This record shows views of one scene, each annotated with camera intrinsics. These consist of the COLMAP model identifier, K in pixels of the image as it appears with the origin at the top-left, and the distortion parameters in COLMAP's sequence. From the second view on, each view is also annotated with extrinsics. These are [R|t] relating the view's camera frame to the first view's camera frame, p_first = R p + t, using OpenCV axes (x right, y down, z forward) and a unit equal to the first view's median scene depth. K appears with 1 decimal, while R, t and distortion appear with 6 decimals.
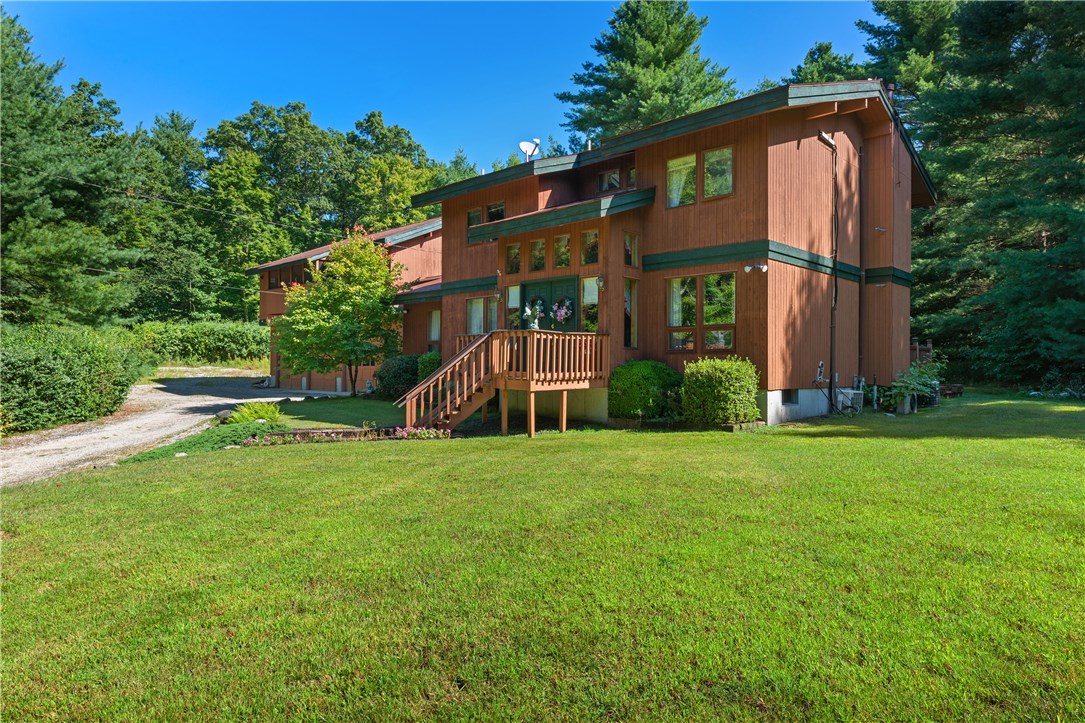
lens RADIAL K [[693.1, 0, 541.7], [0, 693.1, 360.2], [0, 0, 1]] dist [0.017552, -0.001406]
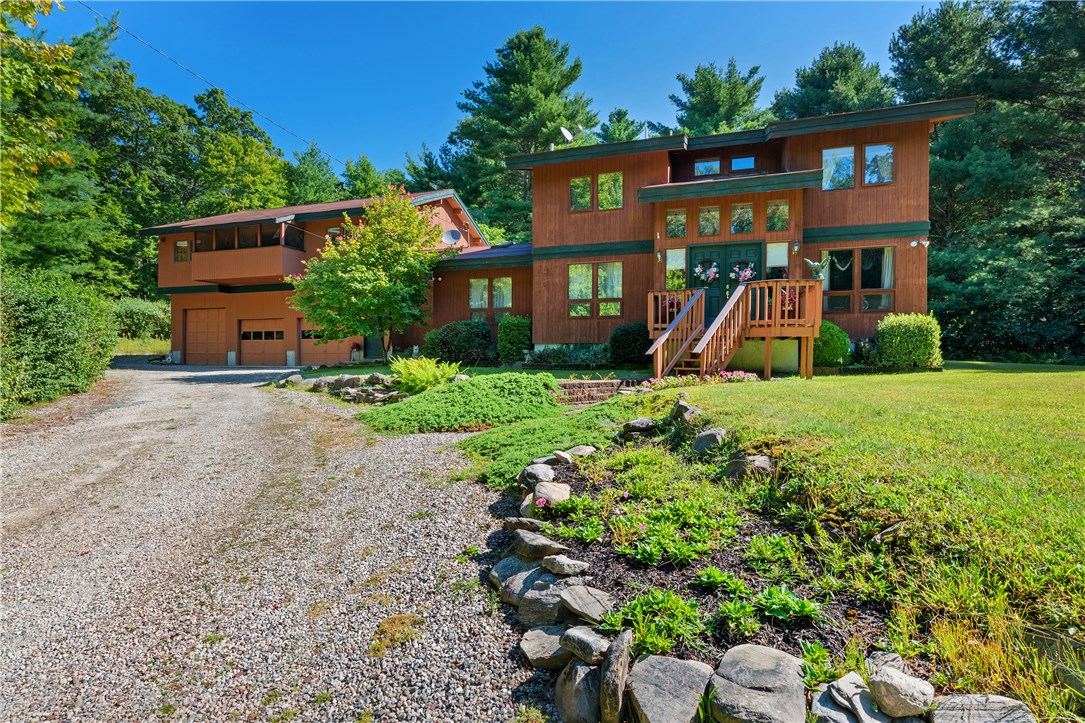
lens RADIAL K [[551.9, 0, 542.9], [0, 551.9, 363.3], [0, 0, 1]] dist [0.007692, -0.000135]
pose [[0.898198, -0.002530, 0.439583, -0.447874], [-0.003457, 0.999912, 0.012819, 0.043882], [-0.439577, -0.013033, 0.898110, 0.244471]]
